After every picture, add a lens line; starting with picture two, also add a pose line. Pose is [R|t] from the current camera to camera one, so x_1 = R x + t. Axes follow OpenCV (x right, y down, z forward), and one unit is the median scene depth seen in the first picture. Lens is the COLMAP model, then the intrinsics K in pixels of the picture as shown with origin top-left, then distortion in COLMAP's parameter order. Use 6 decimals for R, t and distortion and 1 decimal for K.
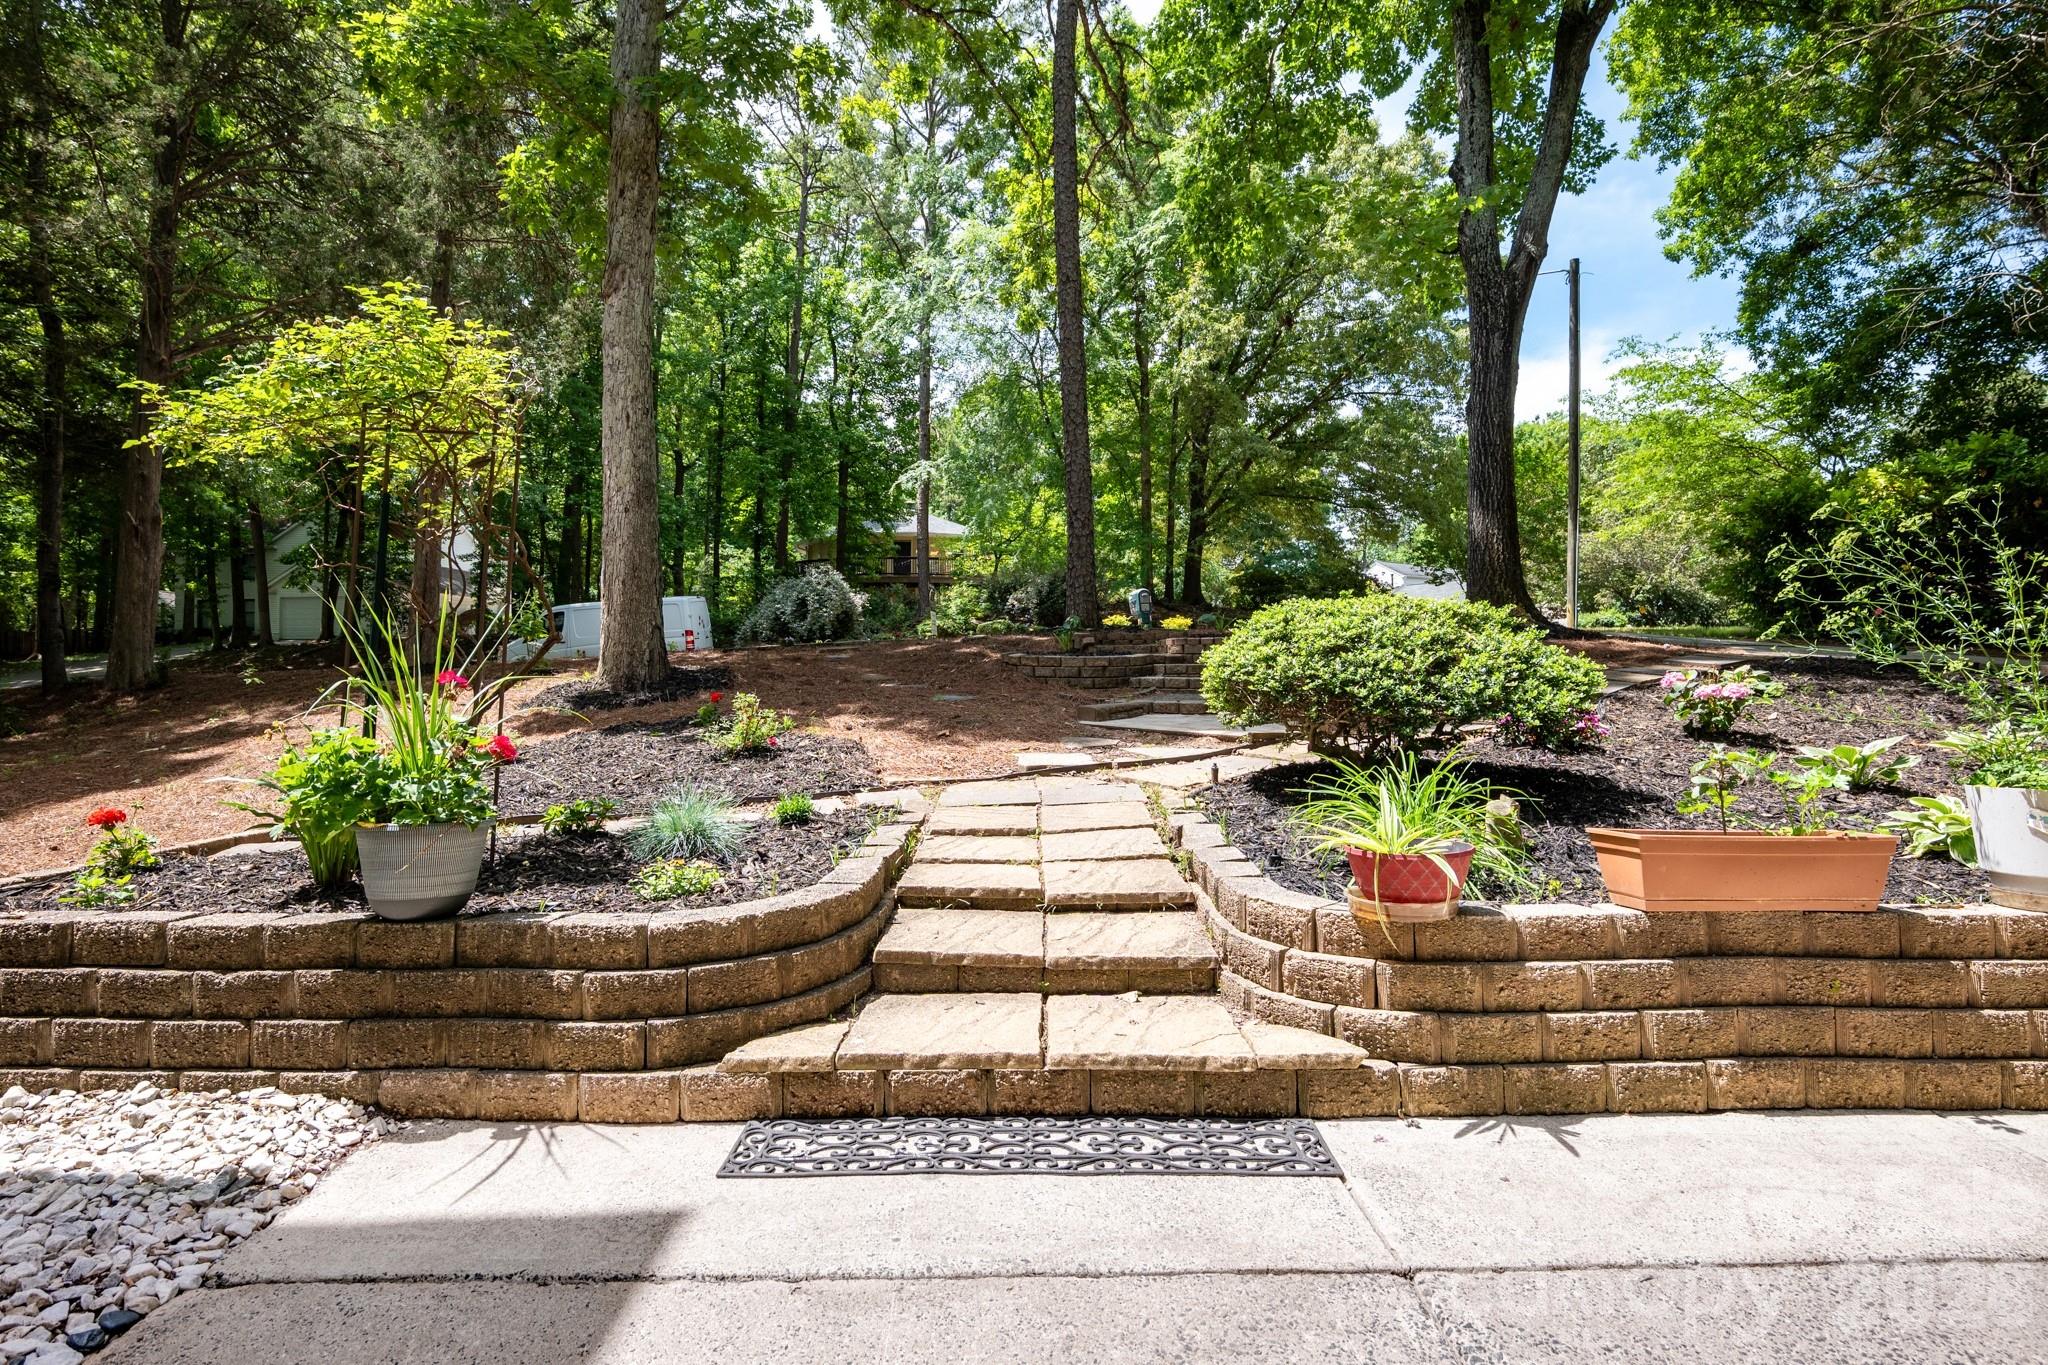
lens RADIAL K [[970.2, 0, 1038.5], [0, 970.2, 678.2], [0, 0, 1]] dist [-0.023748, 0.007248]
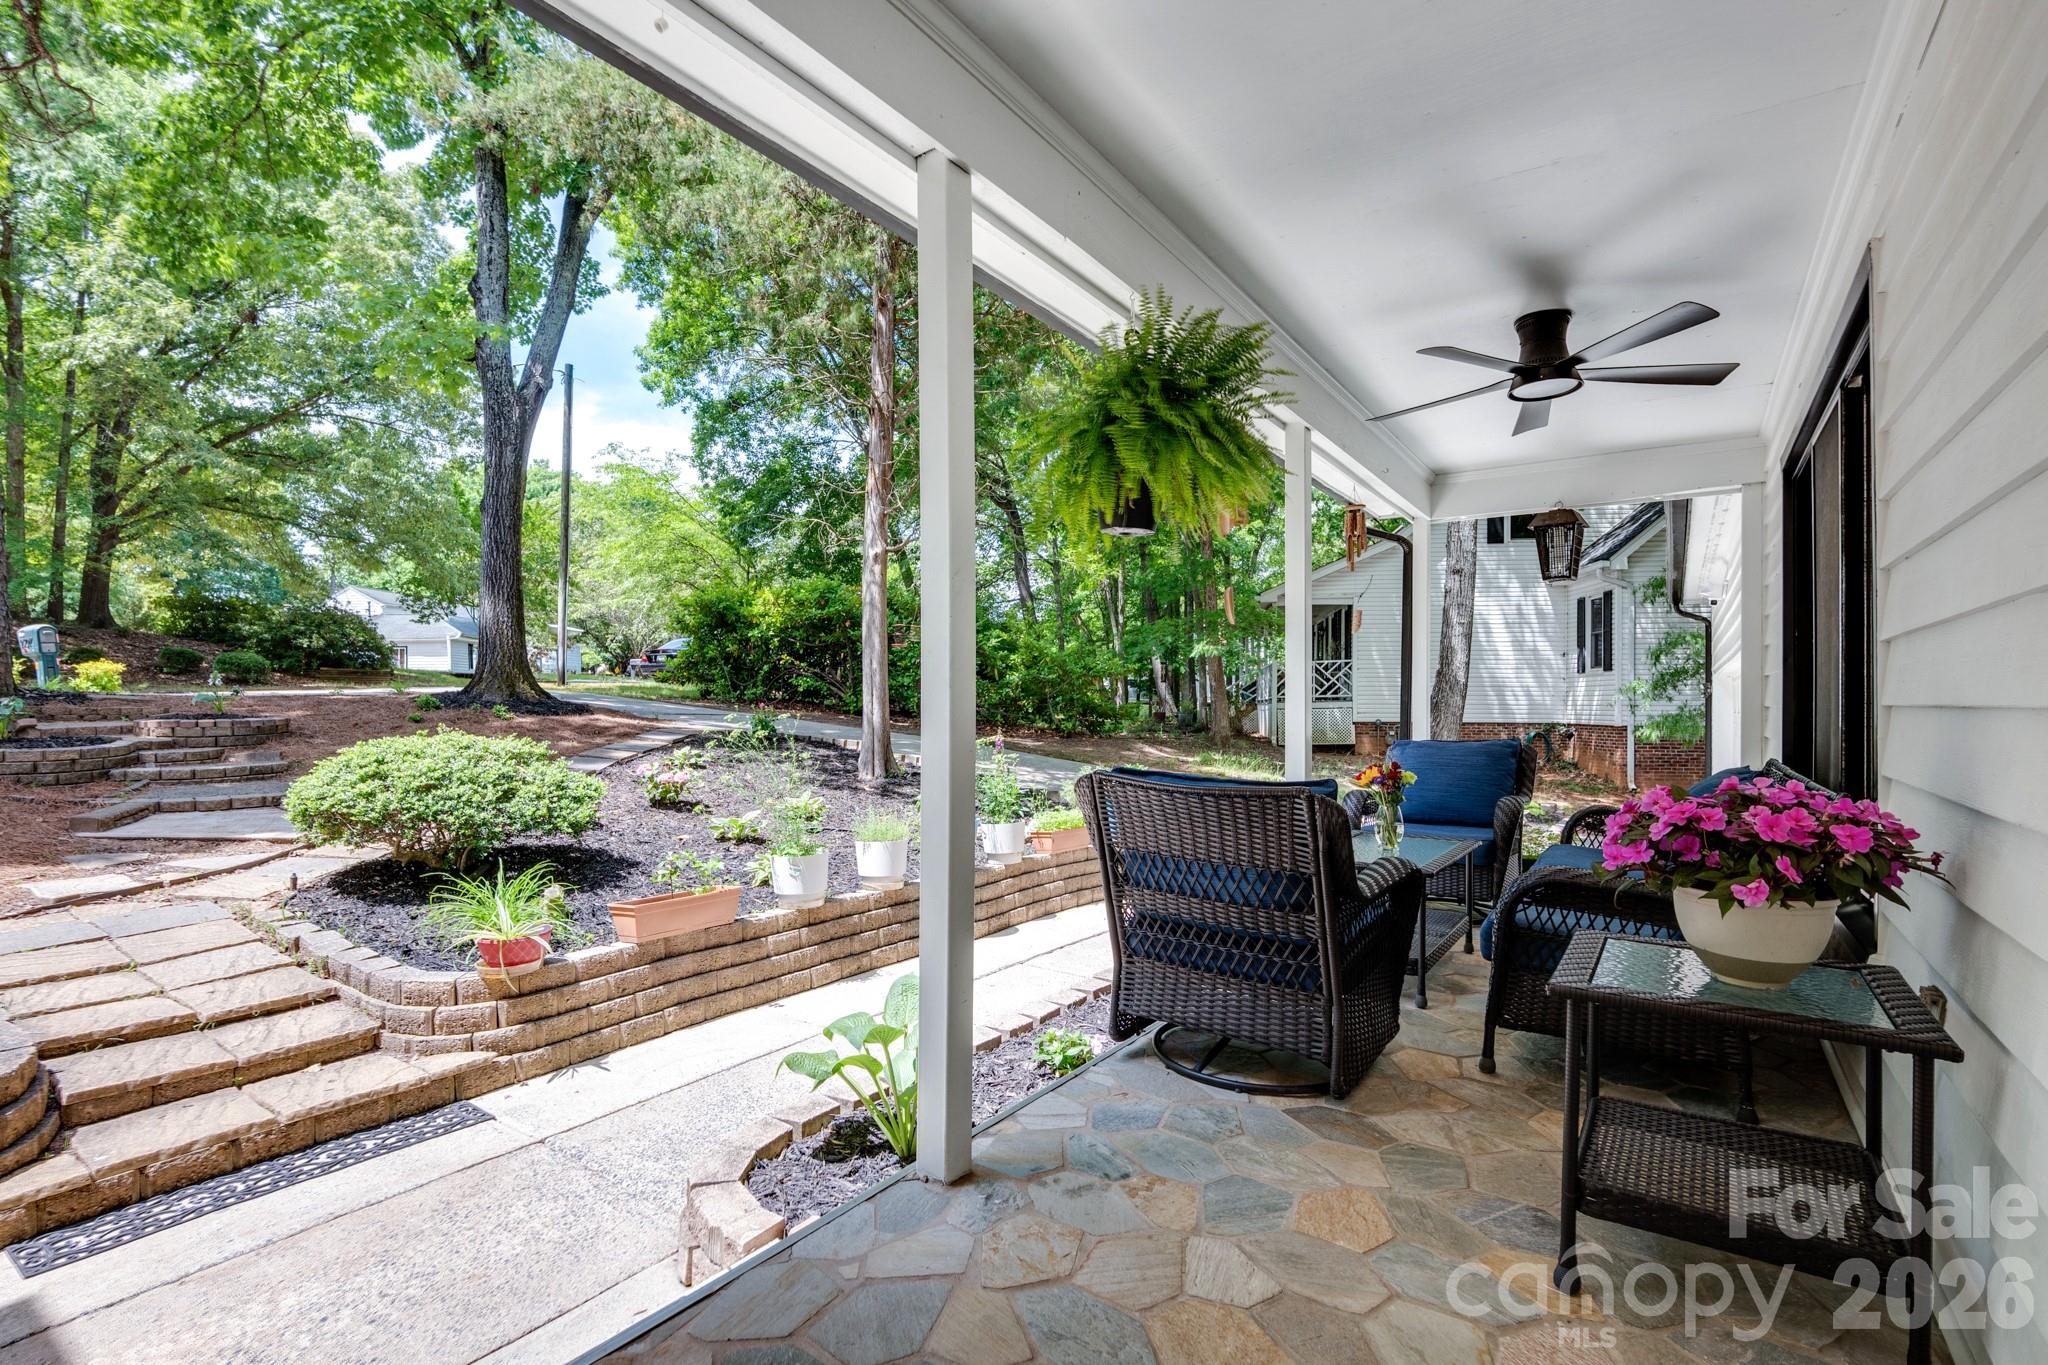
lens RADIAL K [[958.8, 0, 1040.1], [0, 958.8, 698.2], [0, 0, 1]] dist [-0.020897, 0.002663]
pose [[0.553742, 0.010595, 0.832621, -0.426066], [-0.014175, 0.999894, -0.003297, -0.206953], [-0.832568, -0.009977, 0.553833, -0.599258]]
